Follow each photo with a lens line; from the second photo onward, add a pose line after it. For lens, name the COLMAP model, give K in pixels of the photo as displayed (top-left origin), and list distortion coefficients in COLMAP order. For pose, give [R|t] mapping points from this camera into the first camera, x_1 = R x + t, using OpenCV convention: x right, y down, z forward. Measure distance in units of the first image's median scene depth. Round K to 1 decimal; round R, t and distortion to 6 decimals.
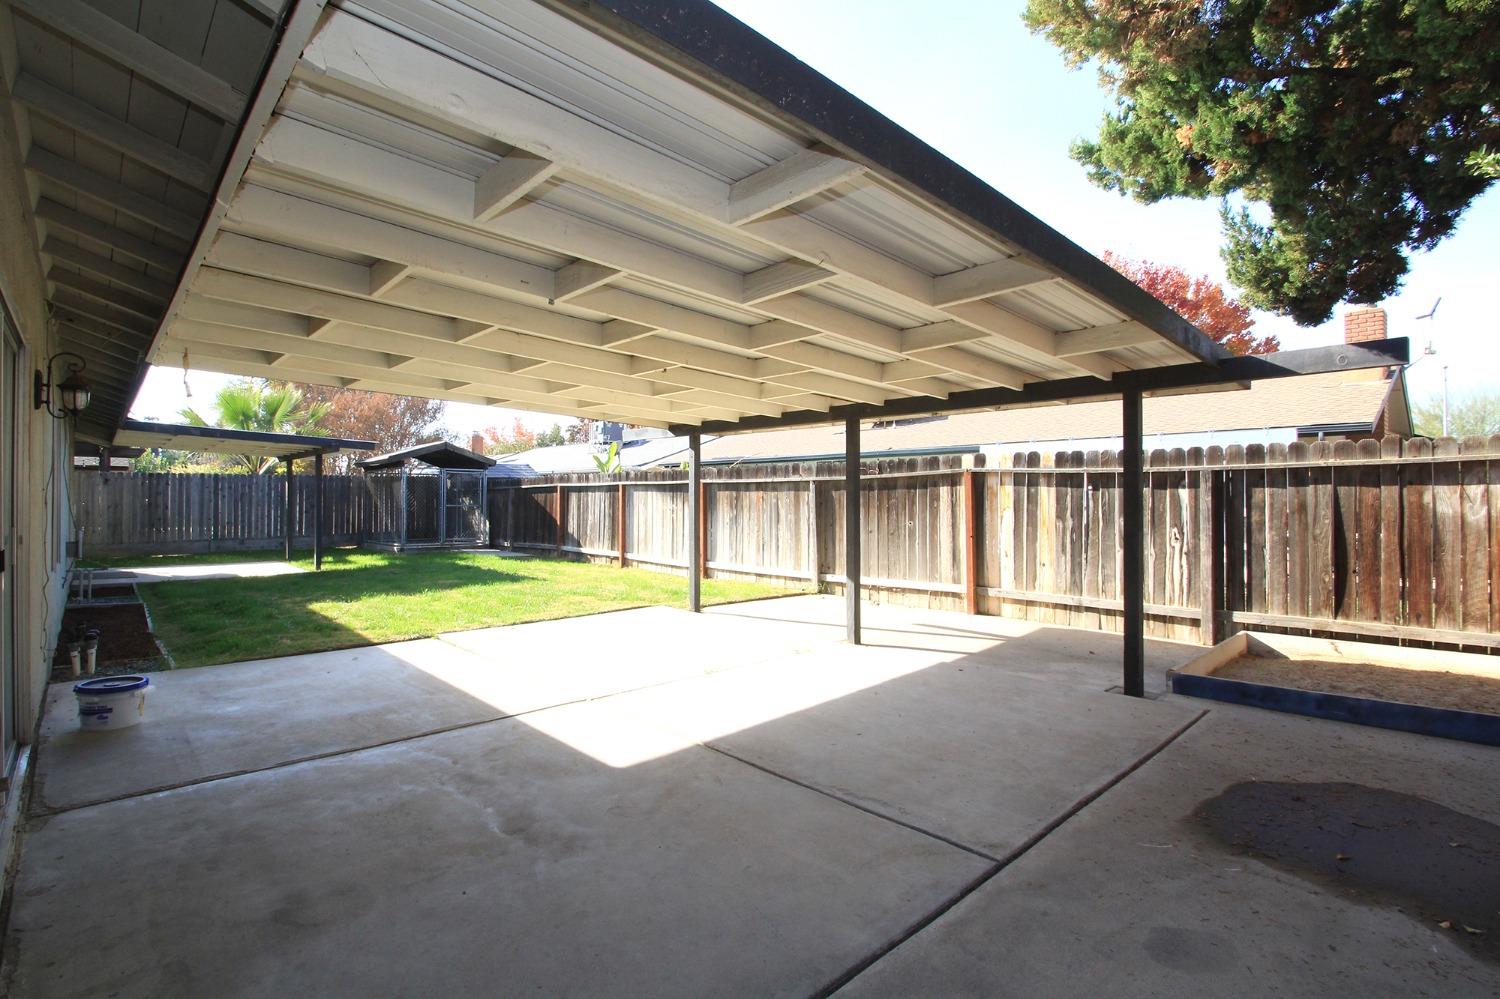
lens RADIAL K [[710.4, 0, 779.7], [0, 710.4, 494.6], [0, 0, 1]] dist [0.000793, -0.004598]
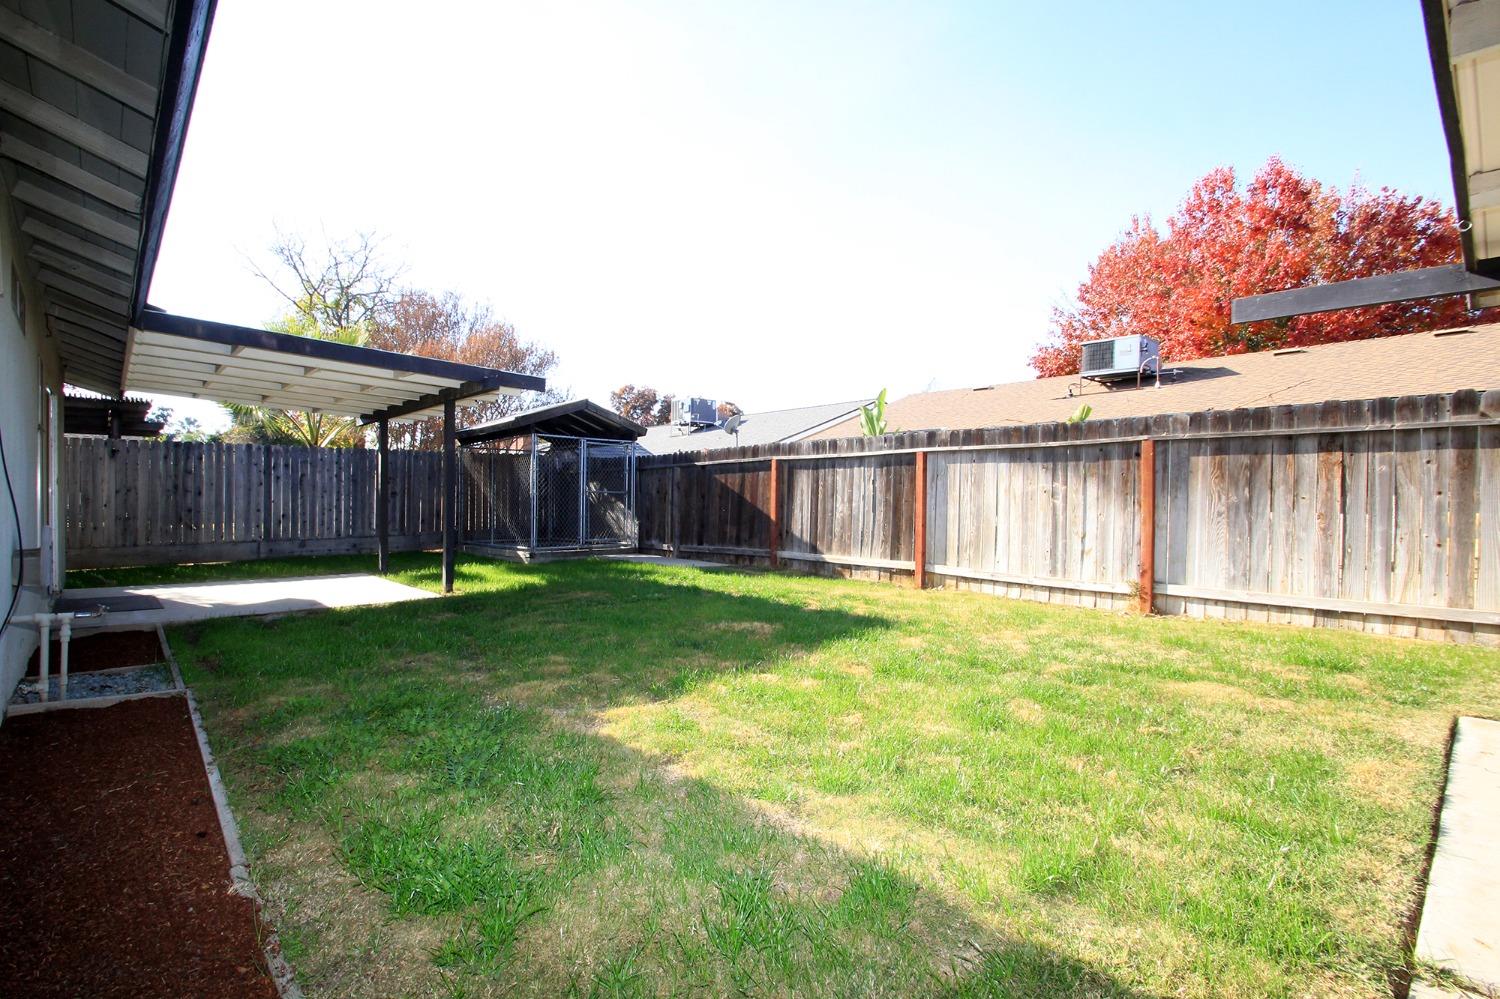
lens RADIAL K [[710.4, 0, 744.5], [0, 710.4, 498.4], [0, 0, 1]] dist [0.000793, -0.004598]
pose [[0.999264, -0.000693, -0.038347, -0.323291], [0.001024, 0.999962, 0.008603, 0.018027], [0.038340, -0.008636, 0.999227, 0.347208]]
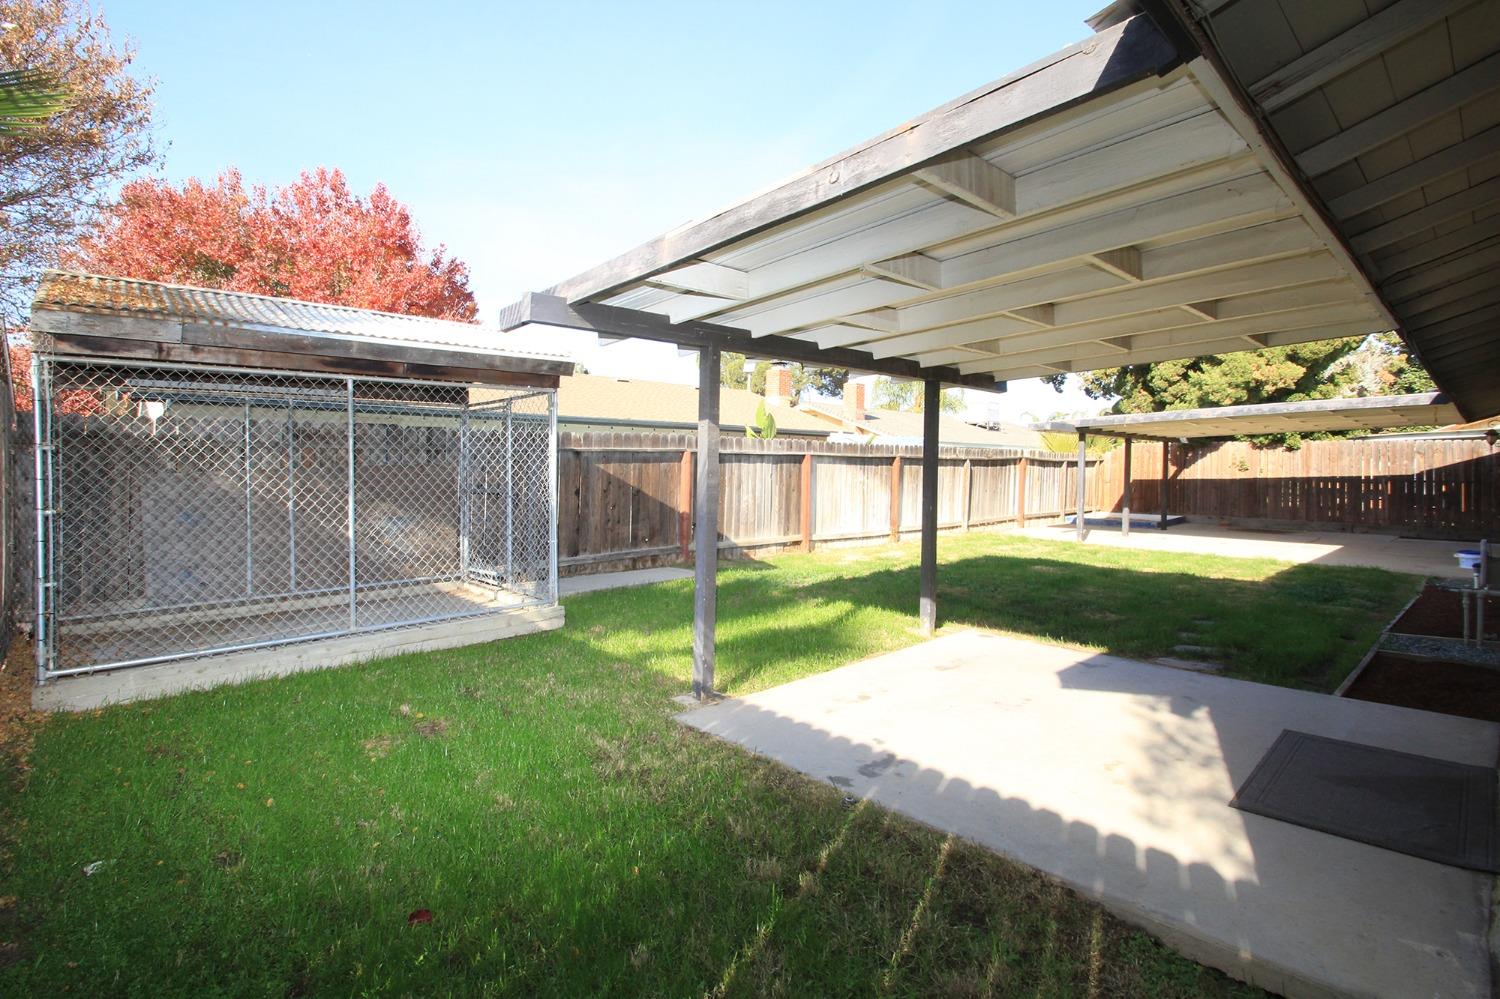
lens RADIAL K [[710.4, 0, 743.5], [0, 710.4, 488.8], [0, 0, 1]] dist [0.000793, -0.004598]
pose [[0.010260, -0.029468, 0.999513, -0.990583], [-0.005664, 0.999548, 0.029527, 0.001384], [-0.999931, -0.005964, 0.010089, 0.978143]]
